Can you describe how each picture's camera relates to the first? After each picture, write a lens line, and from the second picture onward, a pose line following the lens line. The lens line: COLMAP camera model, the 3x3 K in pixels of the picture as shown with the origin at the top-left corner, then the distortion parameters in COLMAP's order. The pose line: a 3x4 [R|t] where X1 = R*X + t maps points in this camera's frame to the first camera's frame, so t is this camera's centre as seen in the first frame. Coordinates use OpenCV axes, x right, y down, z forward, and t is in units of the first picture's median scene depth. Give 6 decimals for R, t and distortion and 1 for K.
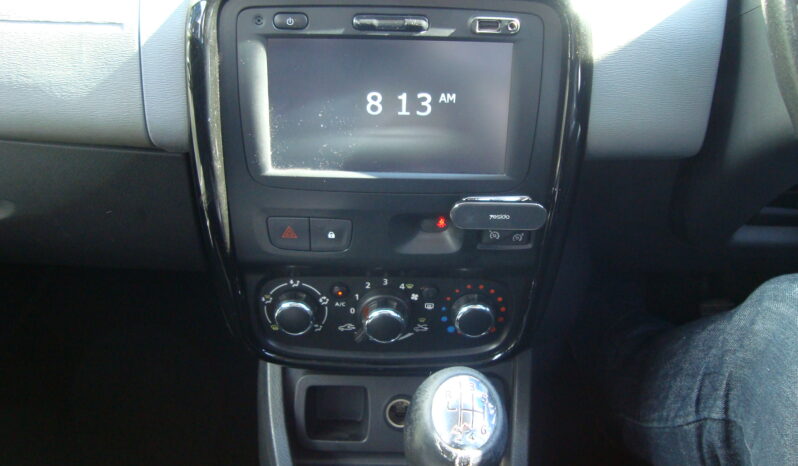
lens RADIAL K [[766.6, 0, 399.0], [0, 766.6, 233.0], [0, 0, 1]] dist [-0.134749, 0.008235]
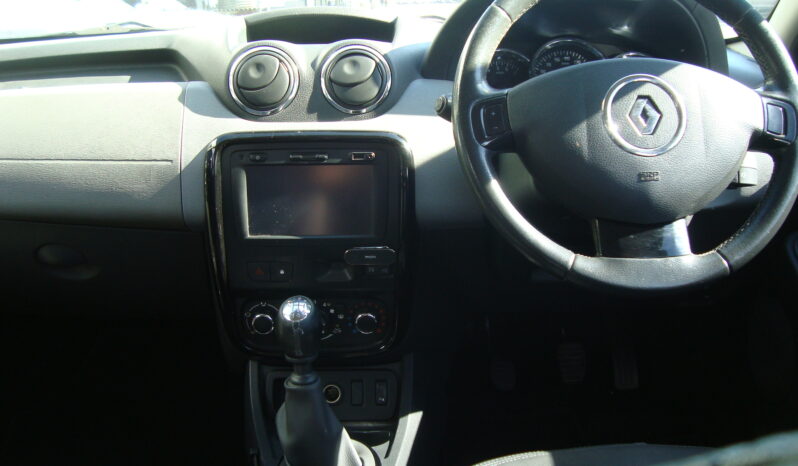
lens RADIAL K [[766.6, 0, 399.0], [0, 766.6, 233.0], [0, 0, 1]] dist [-0.134749, 0.008235]
pose [[0.999535, -0.029782, -0.006563, 0.214421], [0.027852, 0.979127, -0.201333, 0.299005], [0.012422, 0.201057, 0.979501, -0.834589]]
